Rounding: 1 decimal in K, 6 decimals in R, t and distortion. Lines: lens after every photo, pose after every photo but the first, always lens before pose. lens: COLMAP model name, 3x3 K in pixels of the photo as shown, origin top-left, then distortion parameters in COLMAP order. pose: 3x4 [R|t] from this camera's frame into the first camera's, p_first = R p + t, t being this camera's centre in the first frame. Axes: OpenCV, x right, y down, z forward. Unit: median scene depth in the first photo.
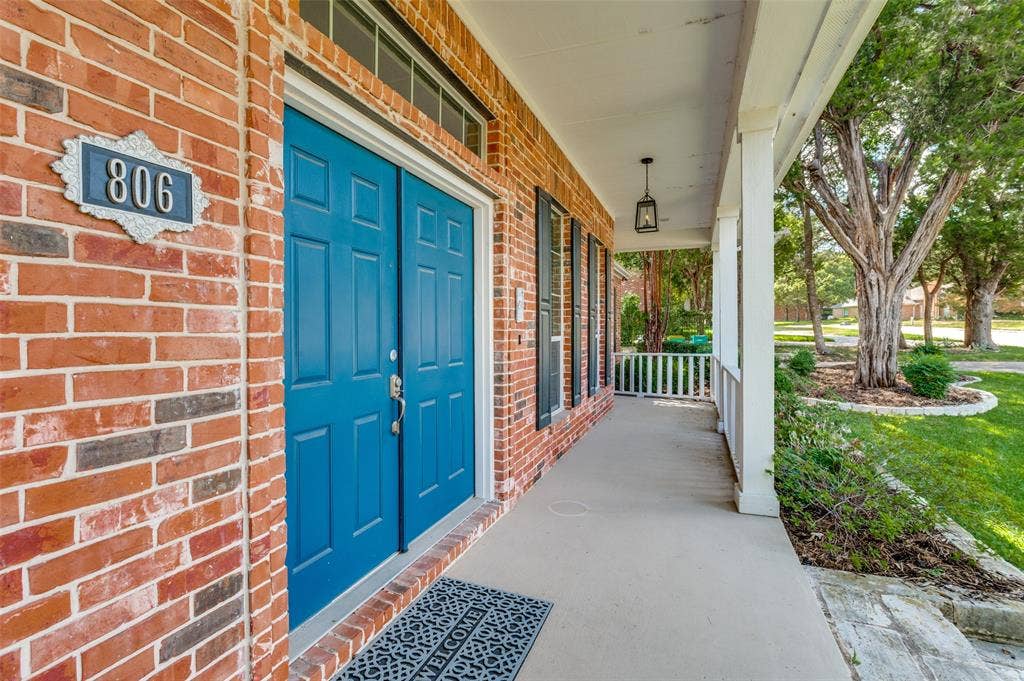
lens RADIAL K [[492.7, 0, 510.8], [0, 492.7, 334.8], [0, 0, 1]] dist [-0.012302, -0.001017]
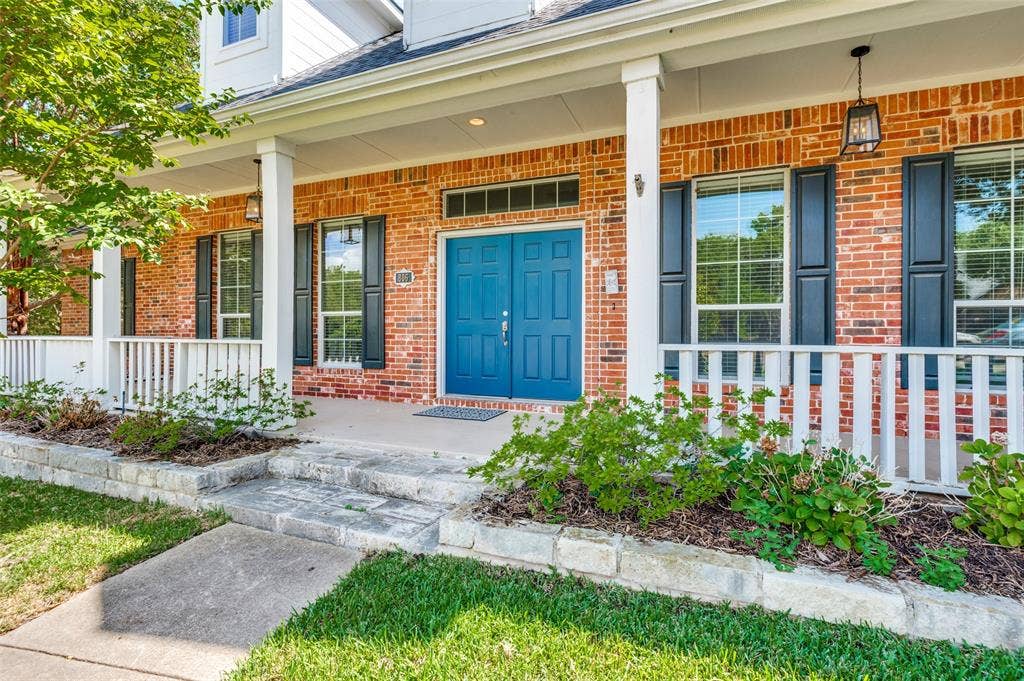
lens RADIAL K [[492.7, 0, 512.0], [0, 492.7, 337.0], [0, 0, 1]] dist [-0.012302, -0.001017]
pose [[-0.044476, -0.001736, -0.999009, 4.418591], [-0.016469, 0.999864, -0.001005, 0.326236], [0.998875, 0.016408, -0.044499, 2.323007]]
